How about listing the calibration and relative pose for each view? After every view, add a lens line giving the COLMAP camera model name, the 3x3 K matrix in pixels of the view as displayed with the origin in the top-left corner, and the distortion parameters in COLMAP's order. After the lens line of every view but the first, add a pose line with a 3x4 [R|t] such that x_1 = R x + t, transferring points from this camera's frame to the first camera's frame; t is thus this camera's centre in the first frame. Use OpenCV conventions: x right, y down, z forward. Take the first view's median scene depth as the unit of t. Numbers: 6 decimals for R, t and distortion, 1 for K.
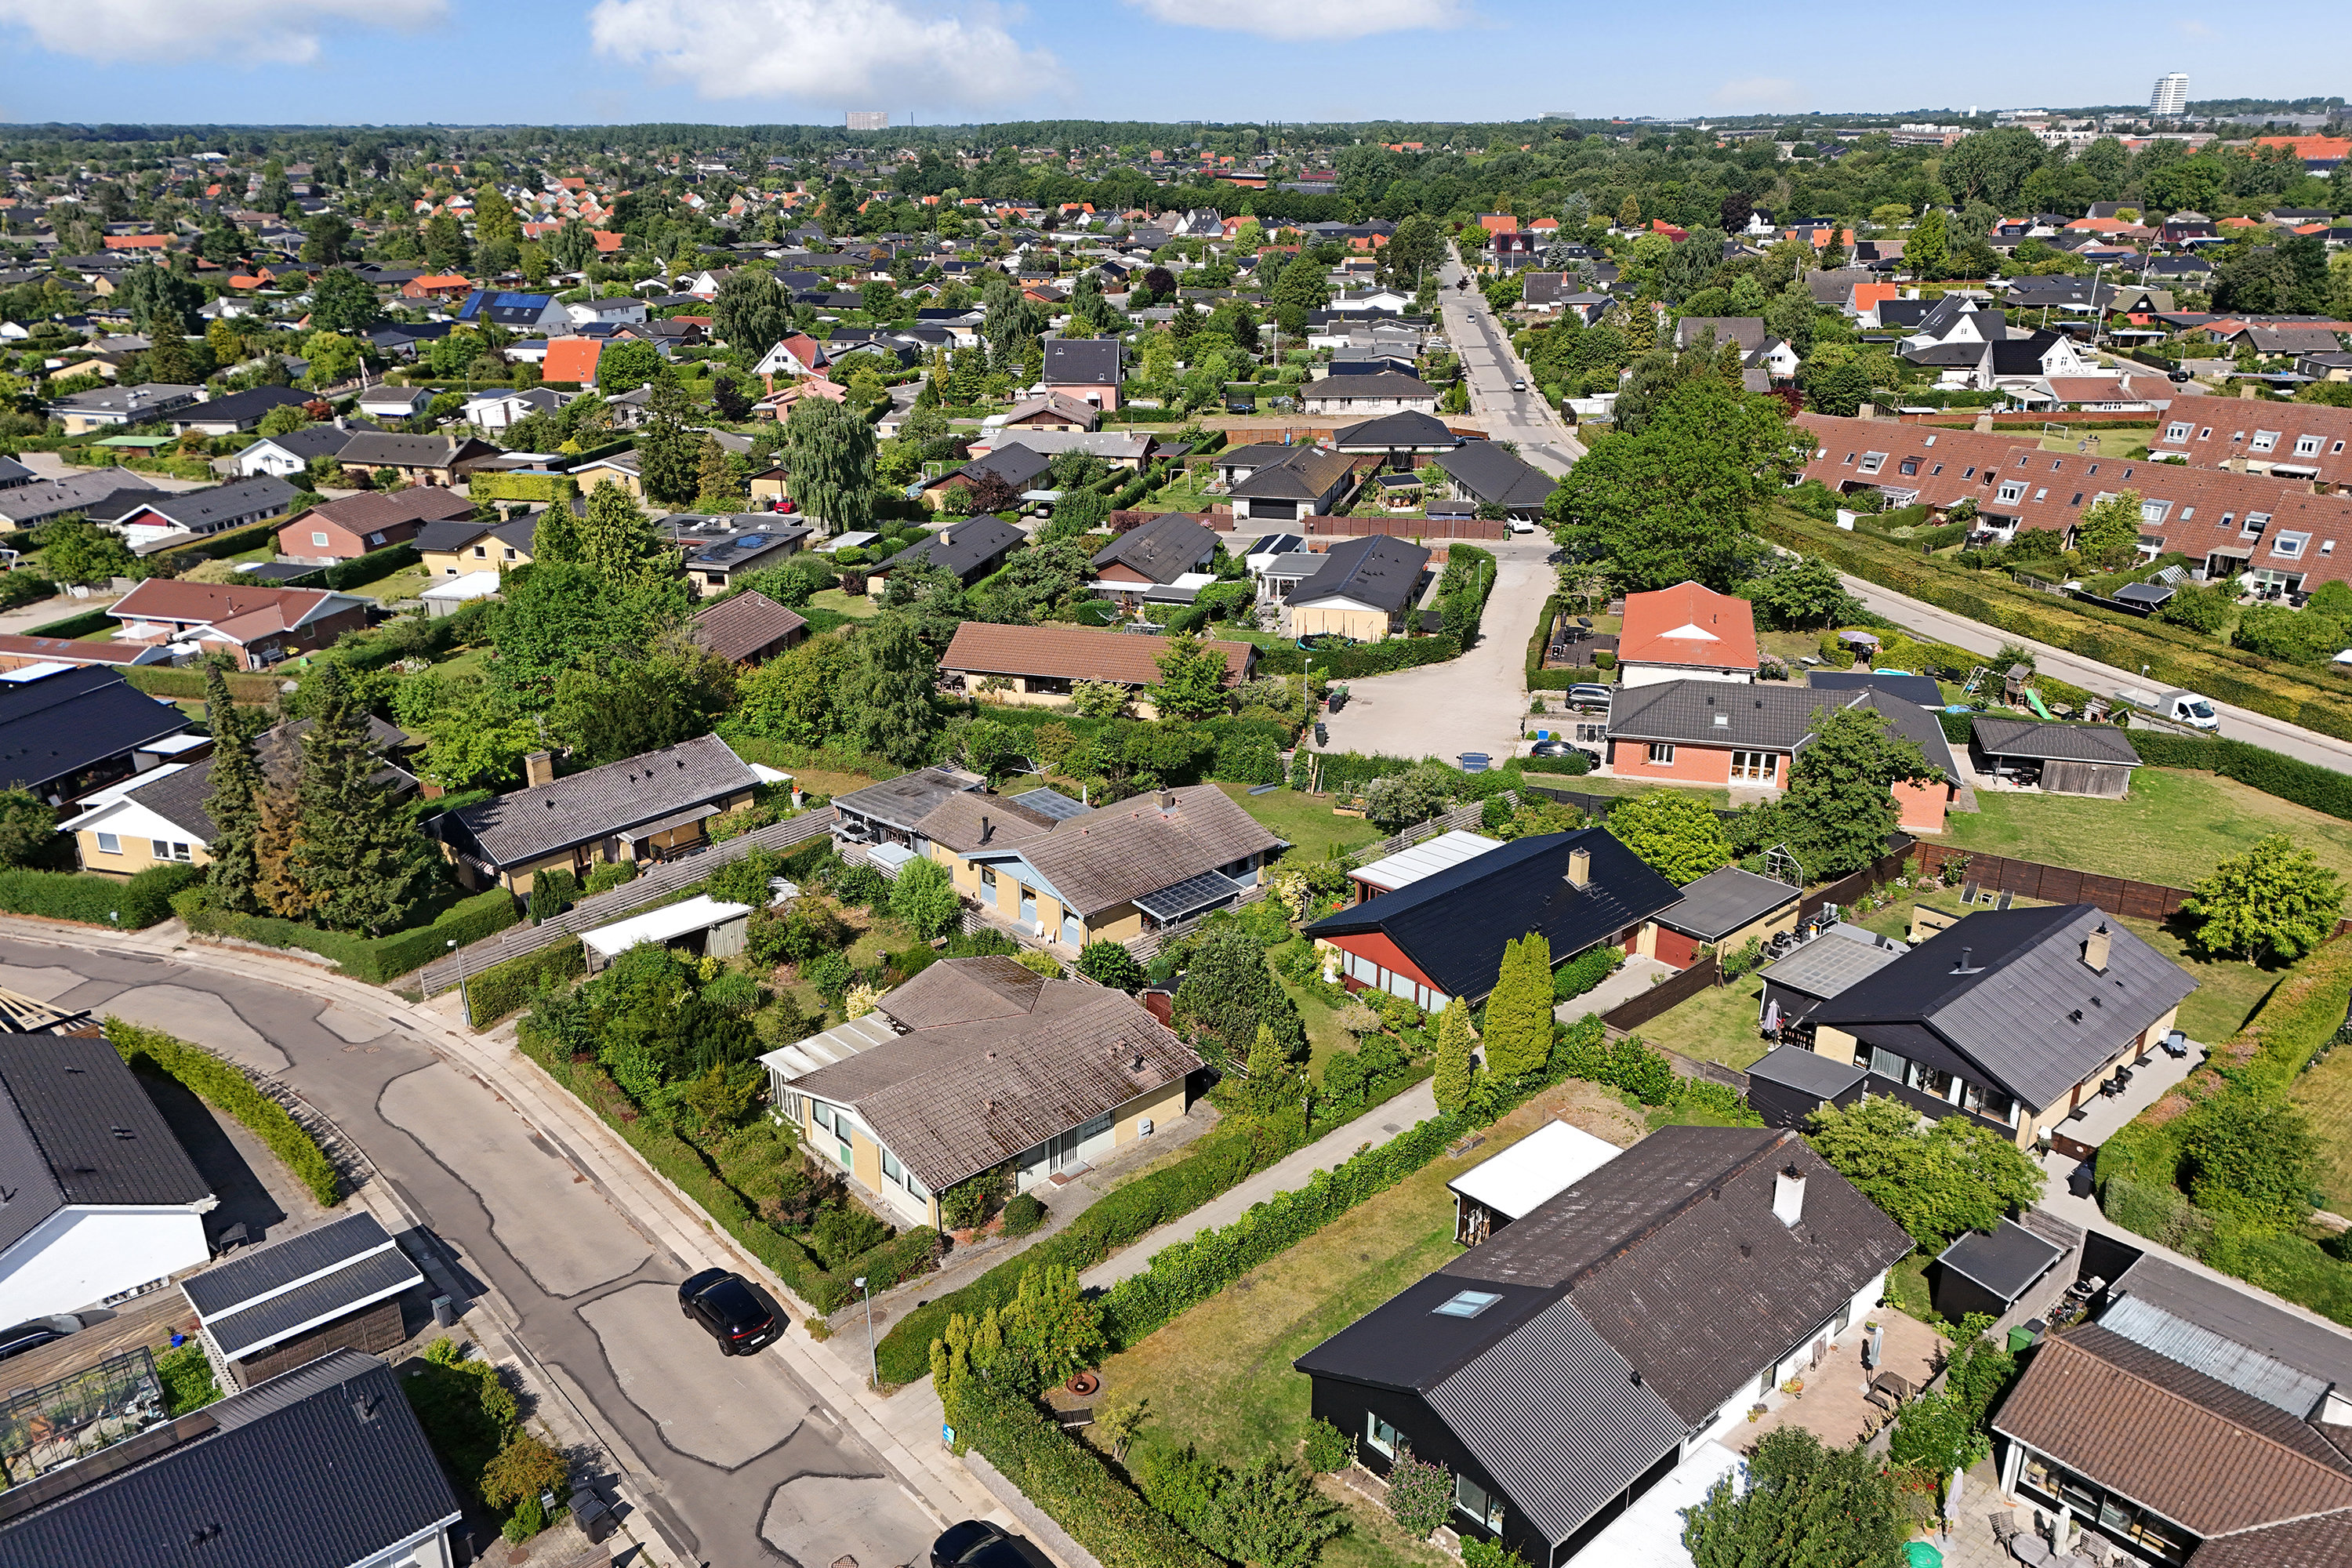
lens RADIAL K [[1730.5, 0, 1171.6], [0, 1730.5, 773.0], [0, 0, 1]] dist [0.071947, -0.061082]
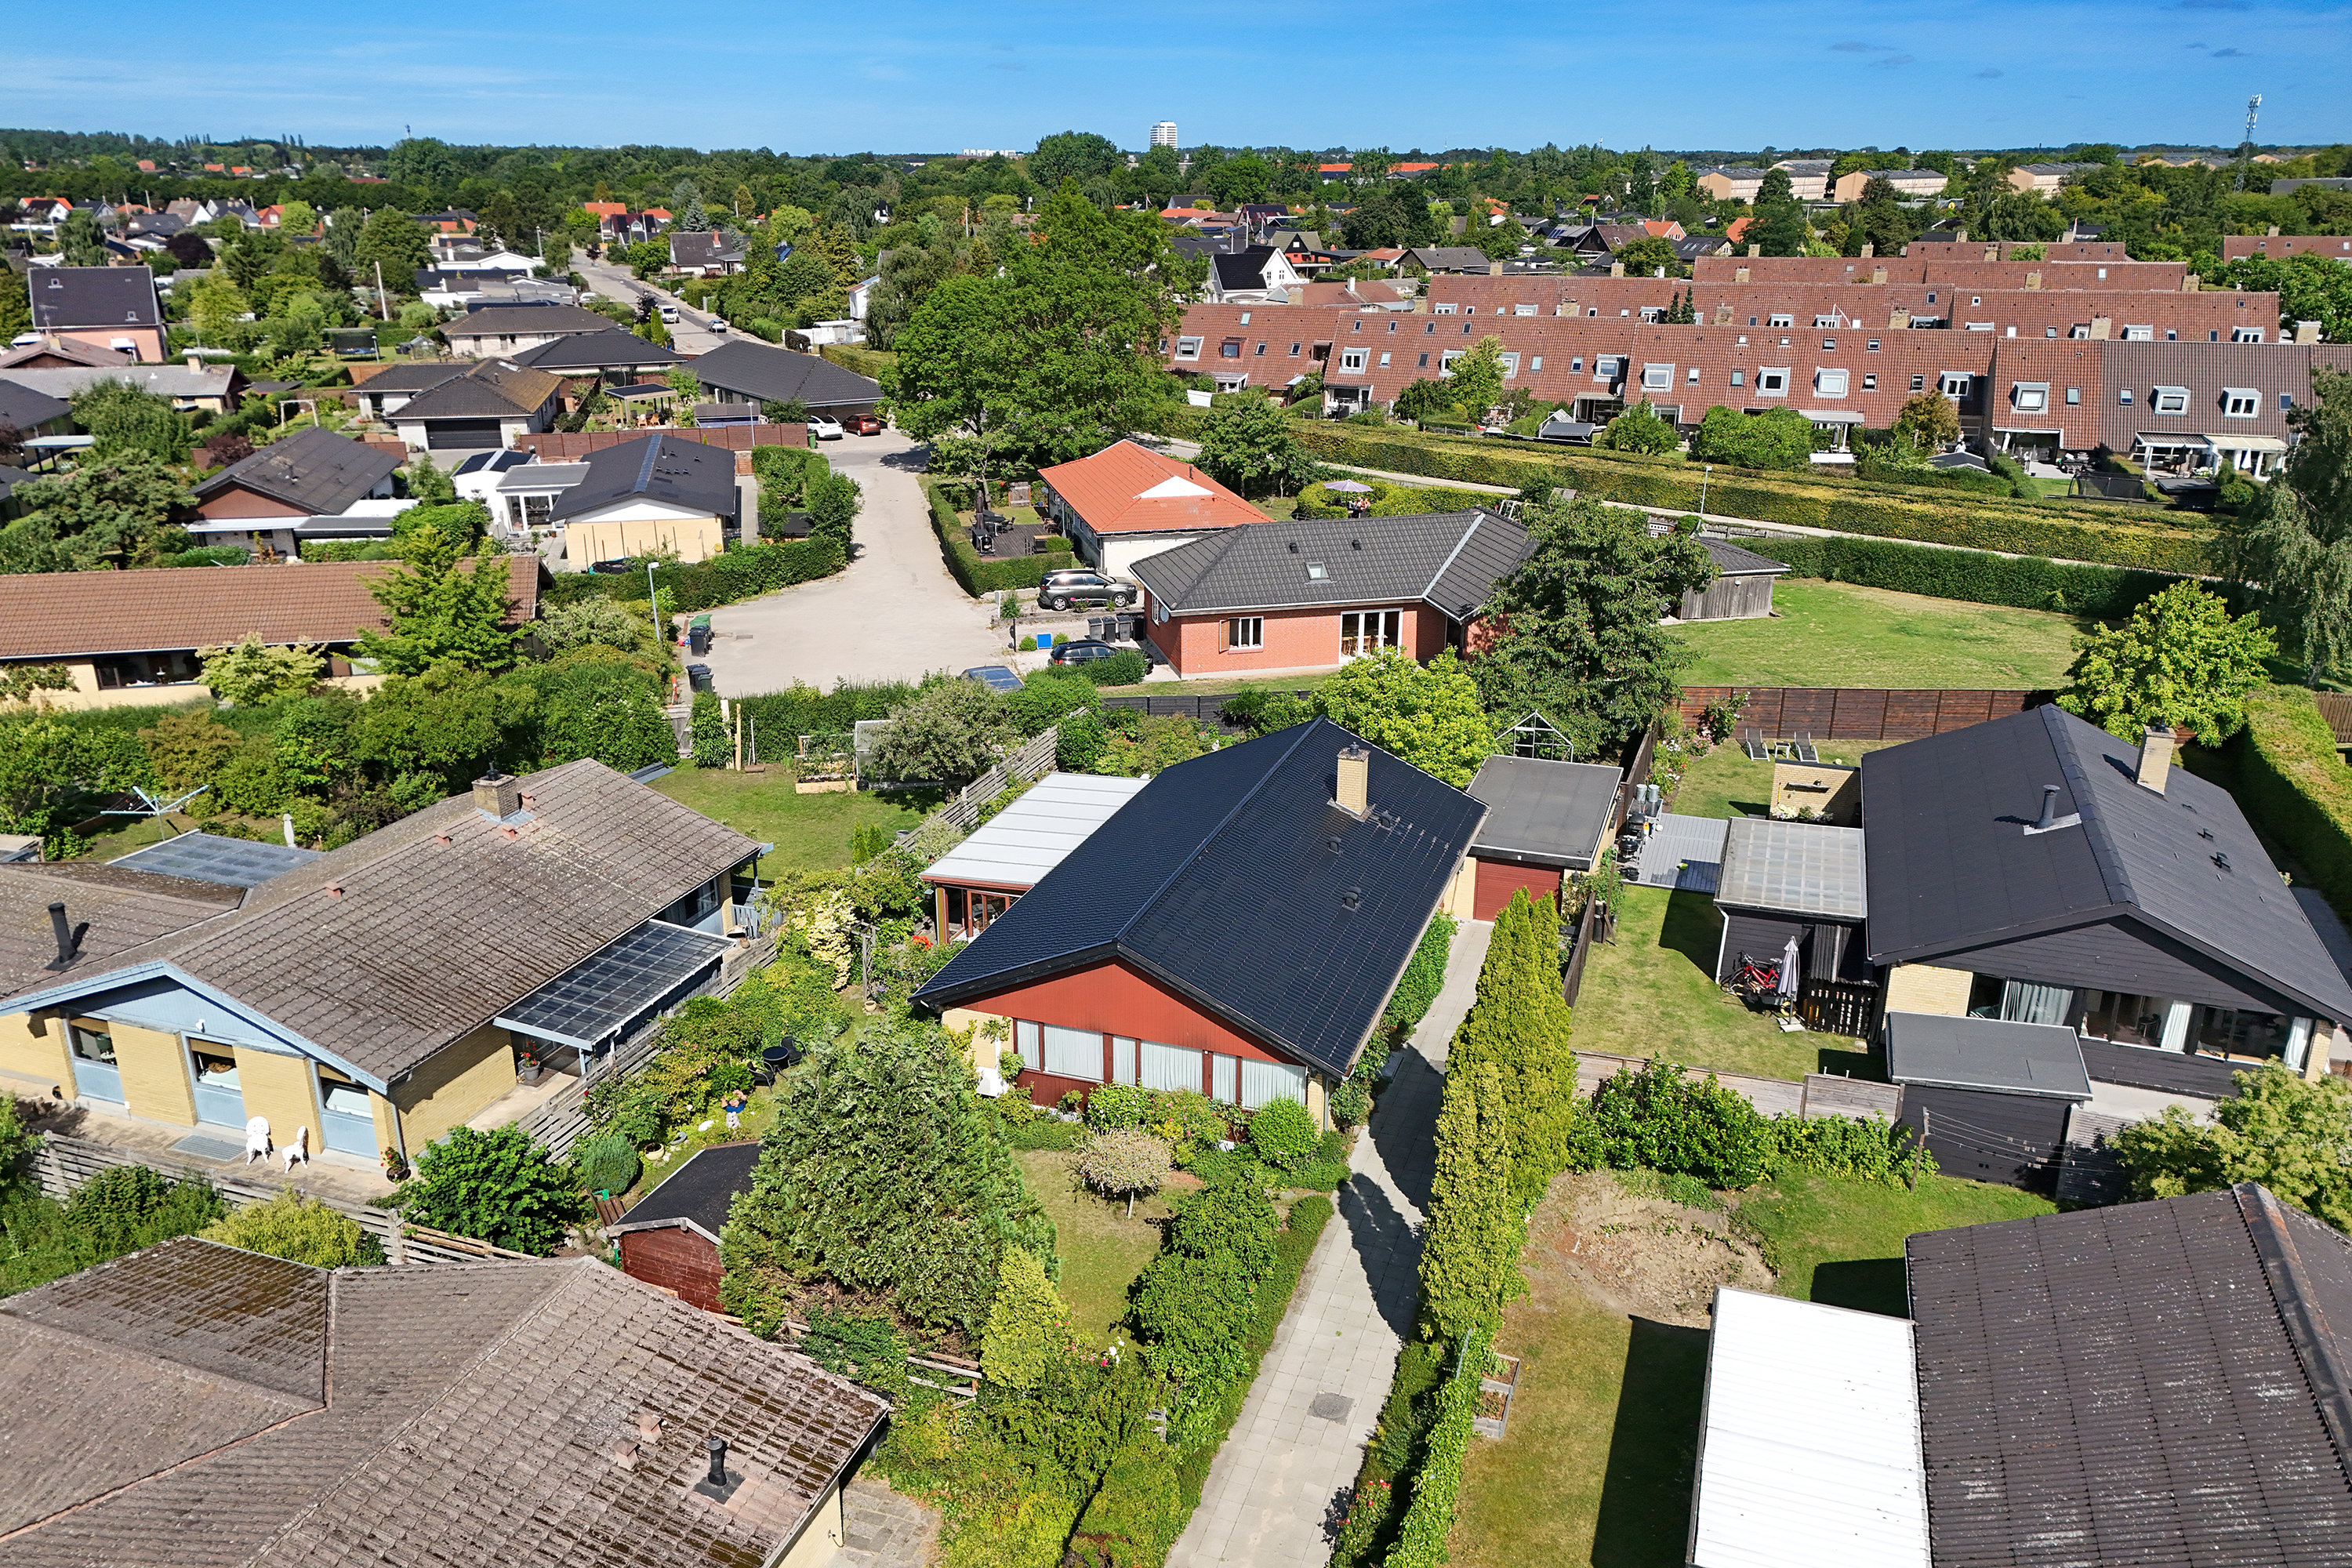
lens RADIAL K [[1730.5, 0, 1167.9], [0, 1730.5, 780.7], [0, 0, 1]] dist [0.071947, -0.061082]
pose [[0.879418, -0.154077, 0.450426, -0.044188], [0.162899, 0.986452, 0.019388, 0.023650], [-0.447311, 0.056324, 0.892603, 0.372185]]
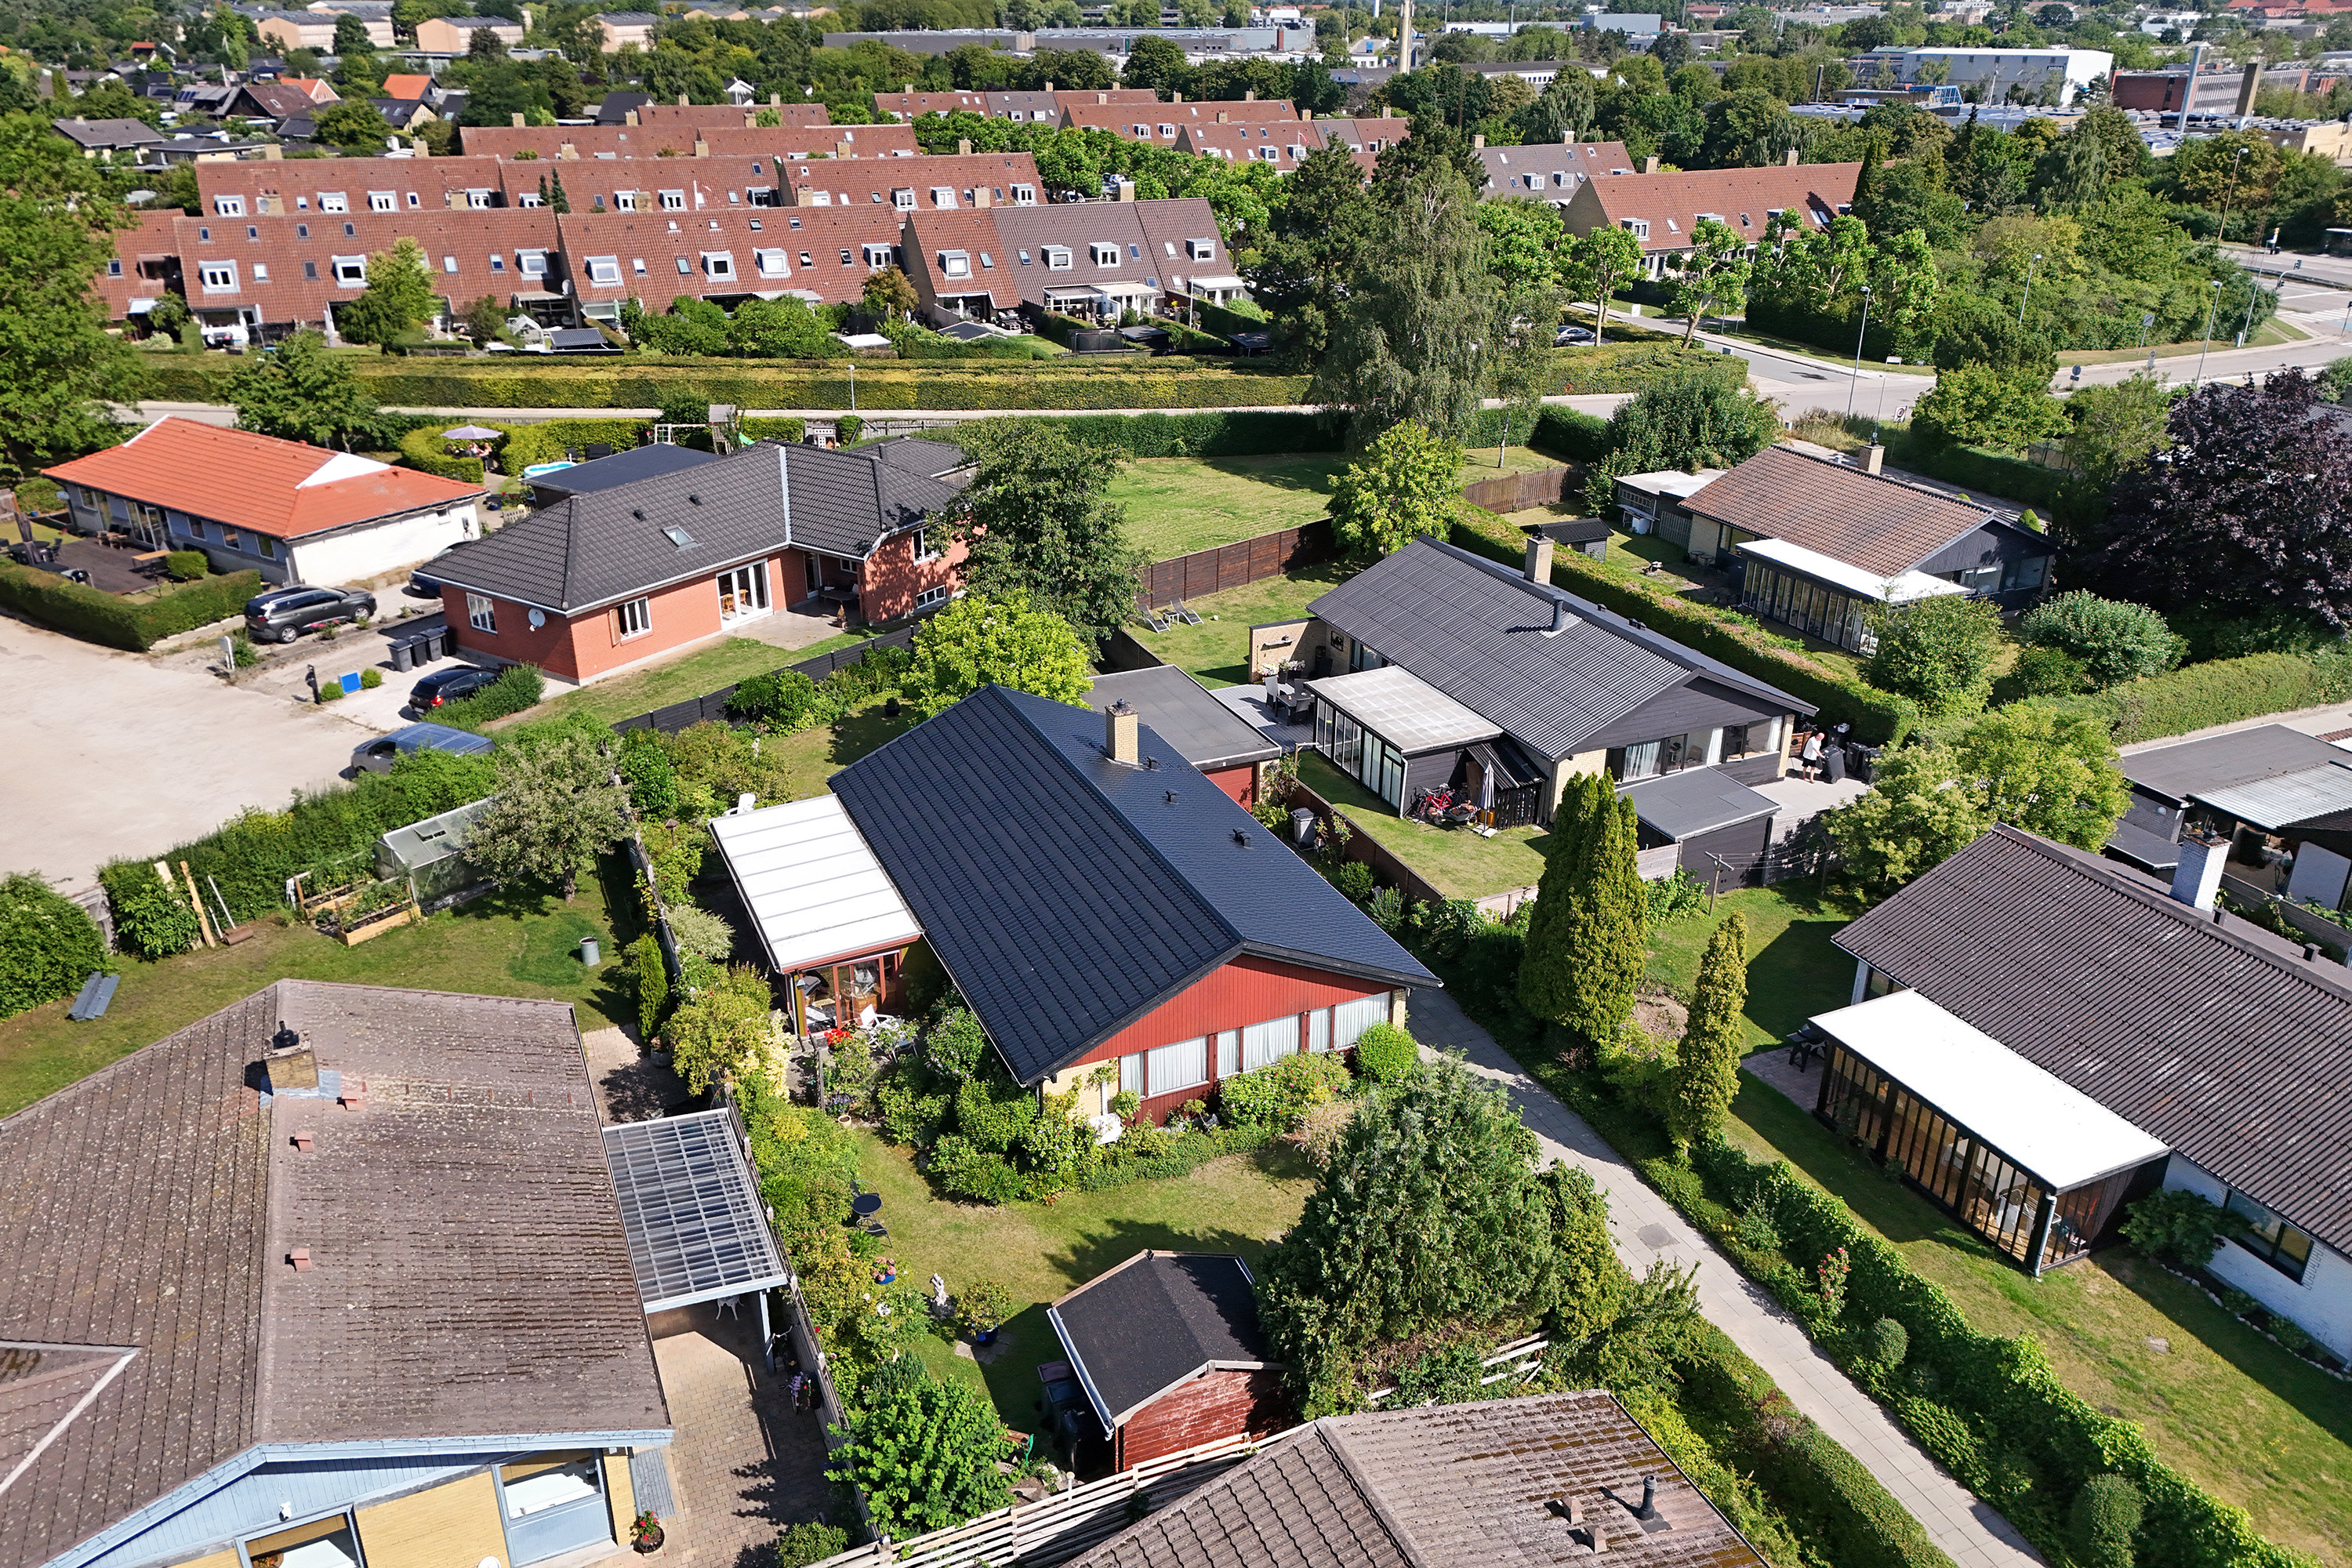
lens RADIAL K [[1730.5, 0, 1178.0], [0, 1730.5, 791.6], [0, 0, 1]] dist [0.071947, -0.061082]
pose [[0.306355, -0.385376, 0.870421, -0.176609], [0.329988, 0.900682, 0.282631, -0.056285], [-0.892891, 0.200643, 0.403098, 0.527332]]
